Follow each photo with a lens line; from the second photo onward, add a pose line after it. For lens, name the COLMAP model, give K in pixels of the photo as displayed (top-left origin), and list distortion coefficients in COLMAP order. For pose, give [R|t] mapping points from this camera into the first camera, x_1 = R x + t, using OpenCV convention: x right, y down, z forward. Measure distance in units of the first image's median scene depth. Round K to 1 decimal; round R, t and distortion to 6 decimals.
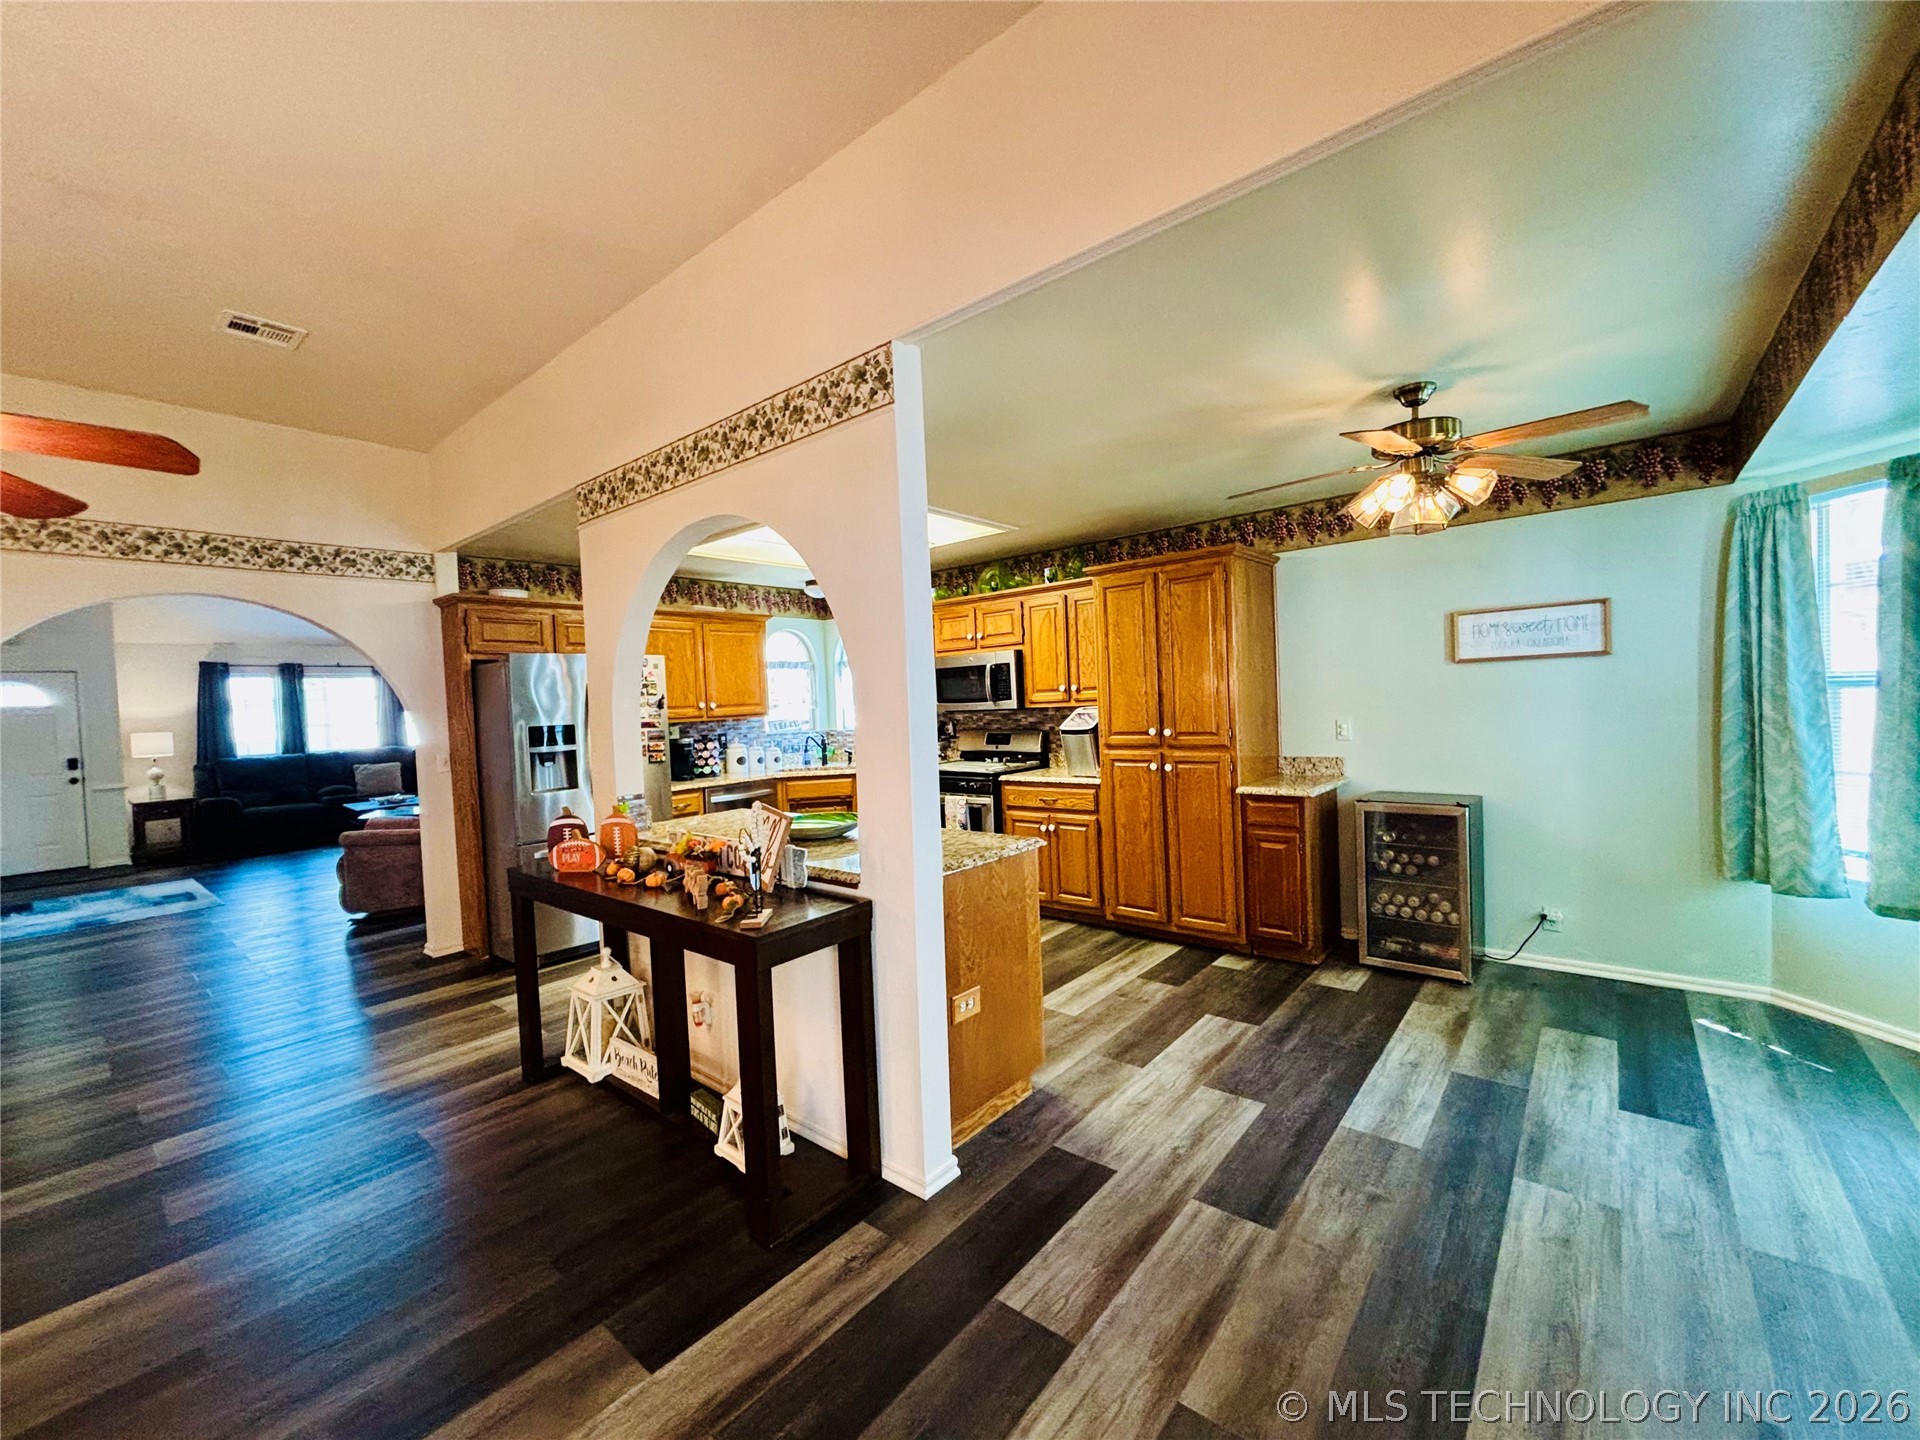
lens RADIAL K [[775.7, 0, 957.4], [0, 775.7, 717.1], [0, 0, 1]] dist [-0.002704, 0.000884]
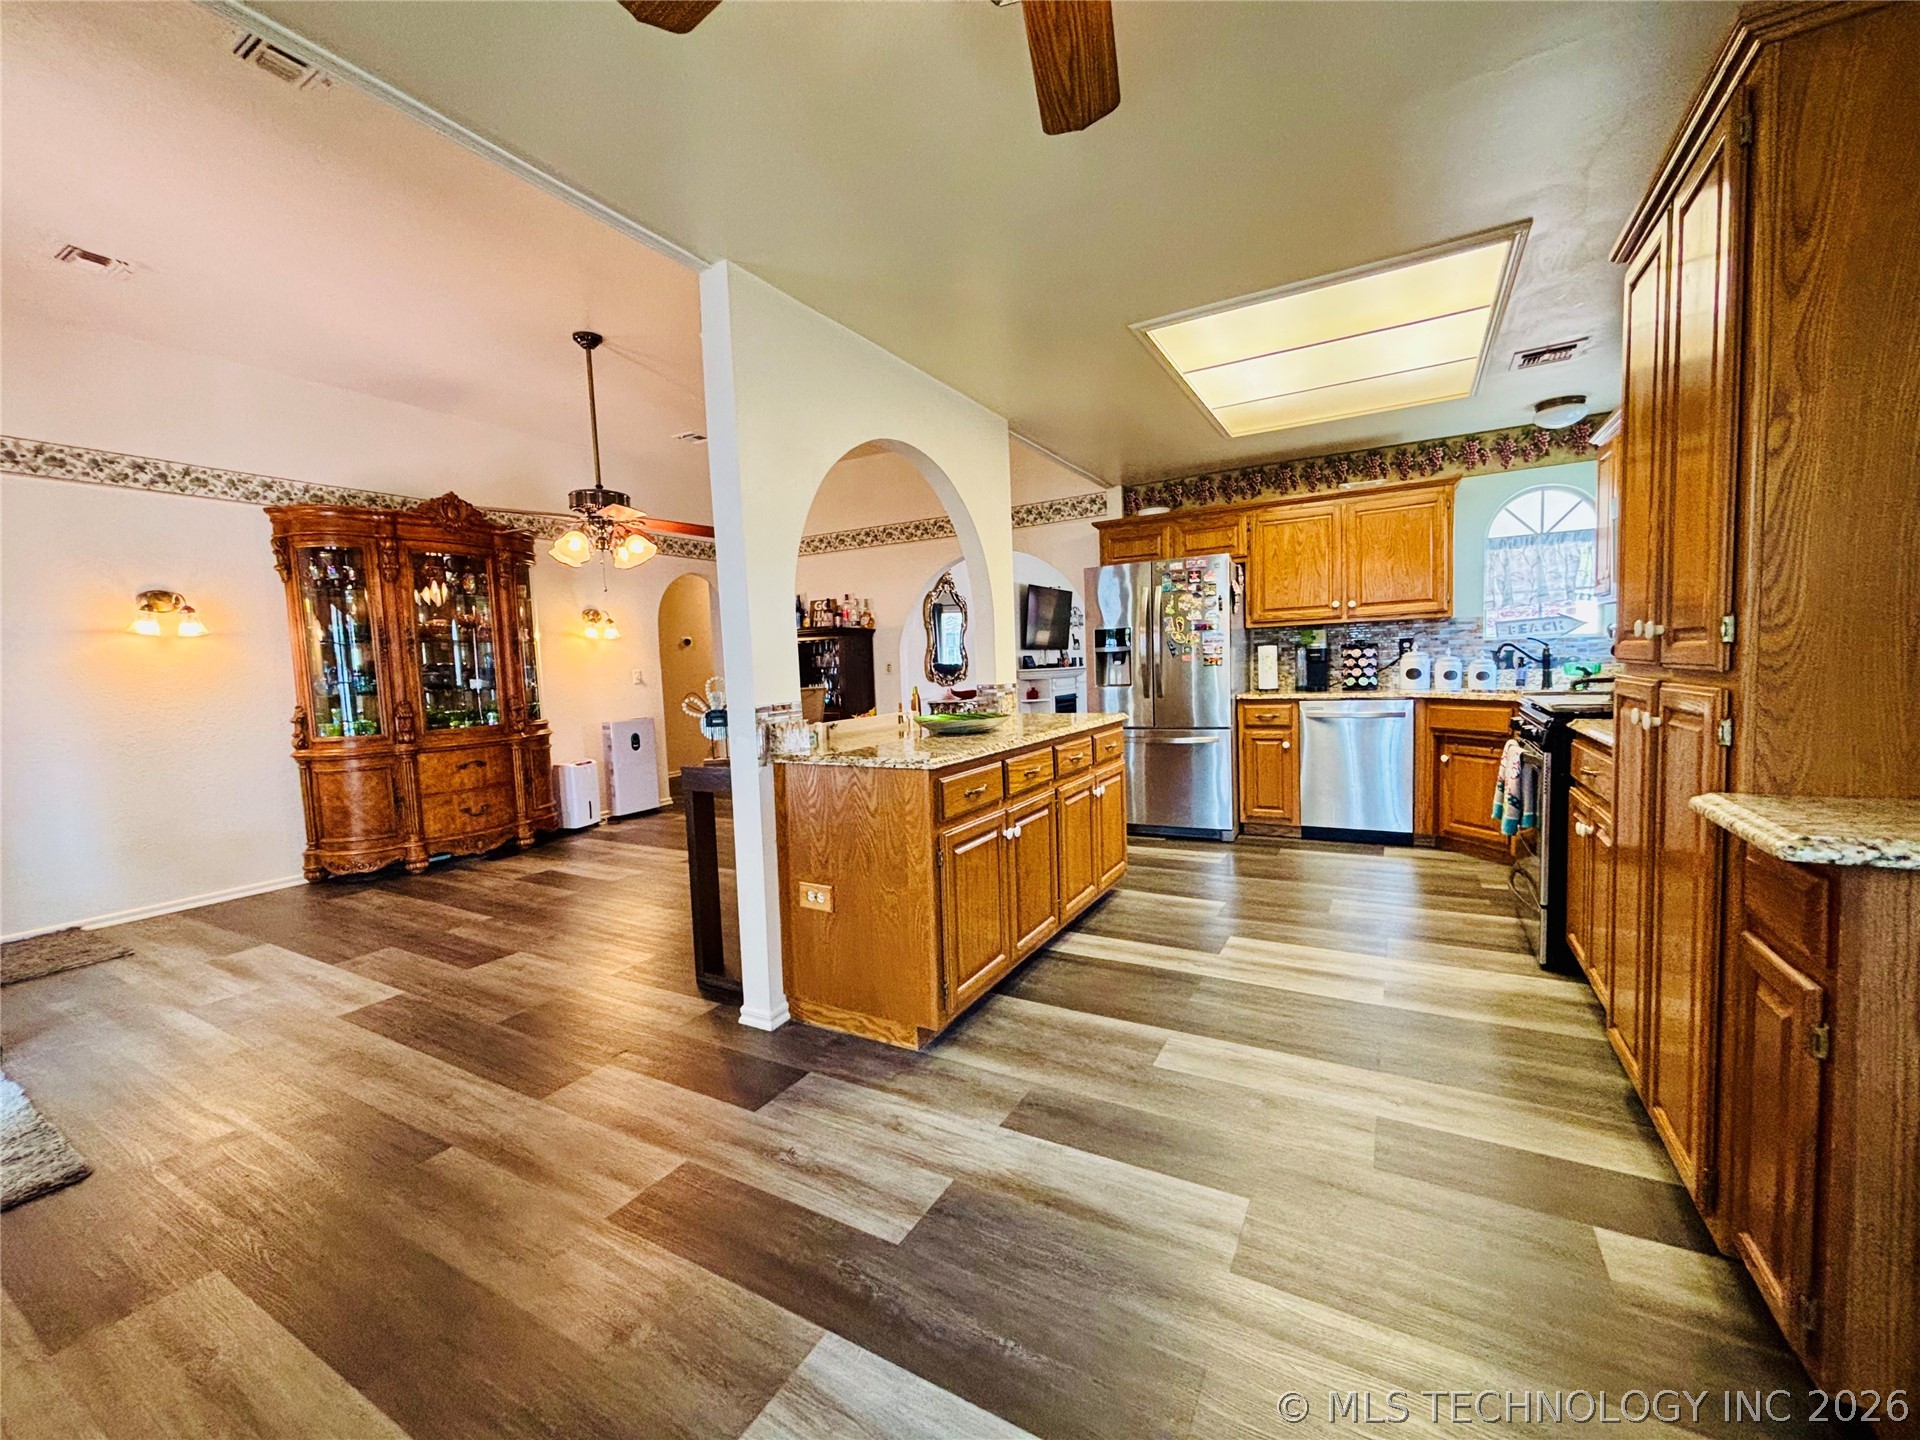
lens RADIAL K [[775.7, 0, 957.1], [0, 775.7, 721.4], [0, 0, 1]] dist [-0.002704, 0.000884]
pose [[0.175949, 0.105093, -0.978773, 0.589469], [0.009360, 0.994061, 0.108417, 0.021640], [0.984355, -0.028237, 0.173921, 0.592639]]
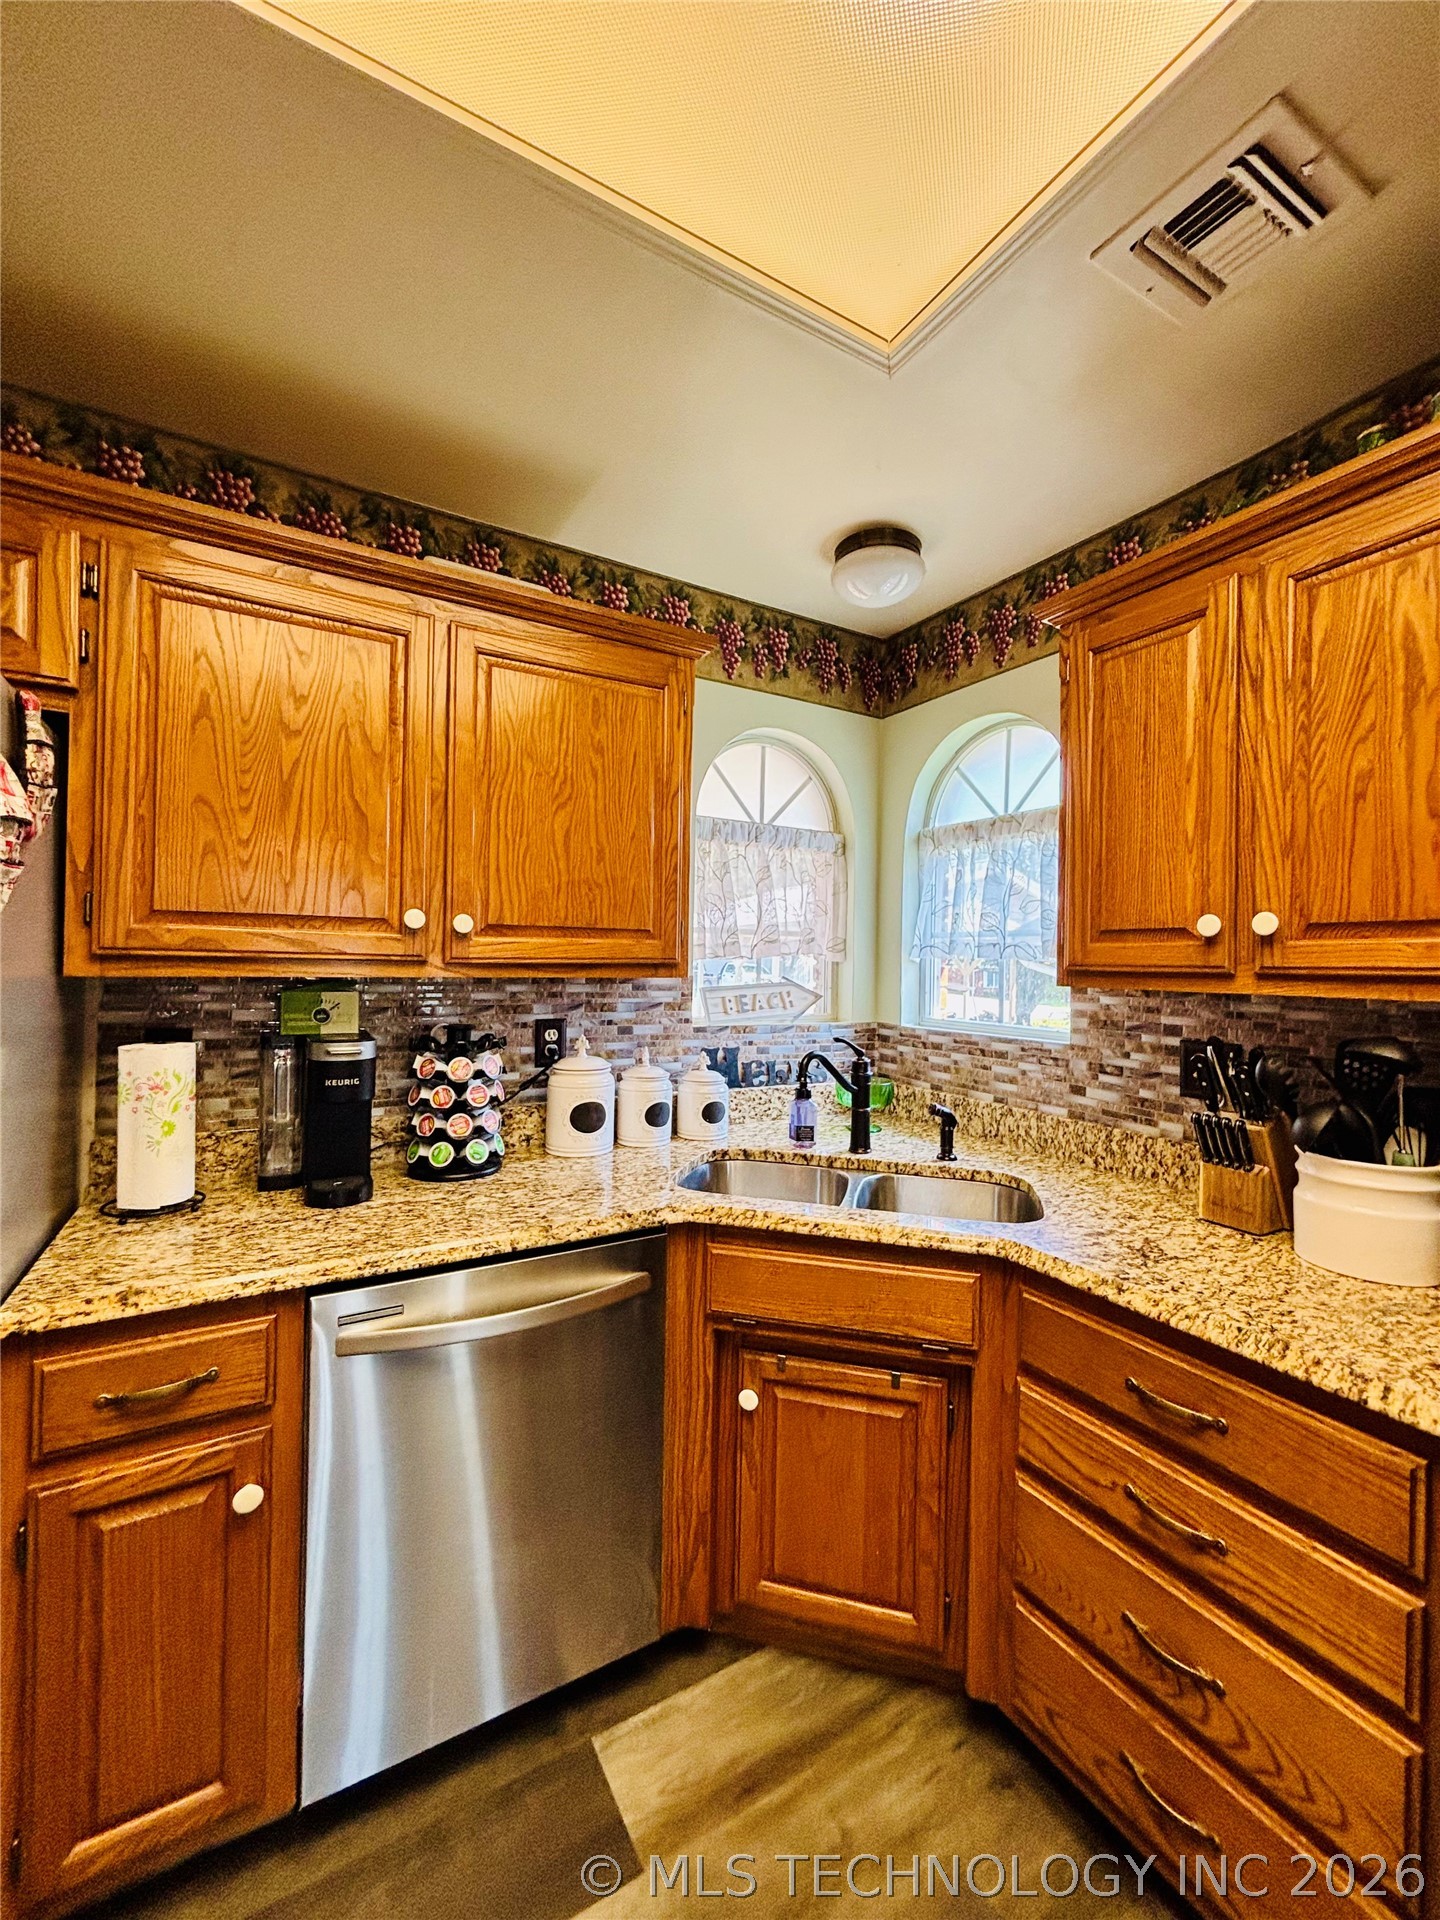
lens RADIAL K [[775.7, 0, 718.5], [0, 775.7, 956.2], [0, 0, 1]] dist [-0.002704, 0.000884]
pose [[0.938045, 0.054902, -0.342137, -0.189298], [-0.064319, 0.997797, -0.016231, -0.006540], [0.340492, 0.037231, 0.939510, 1.055384]]
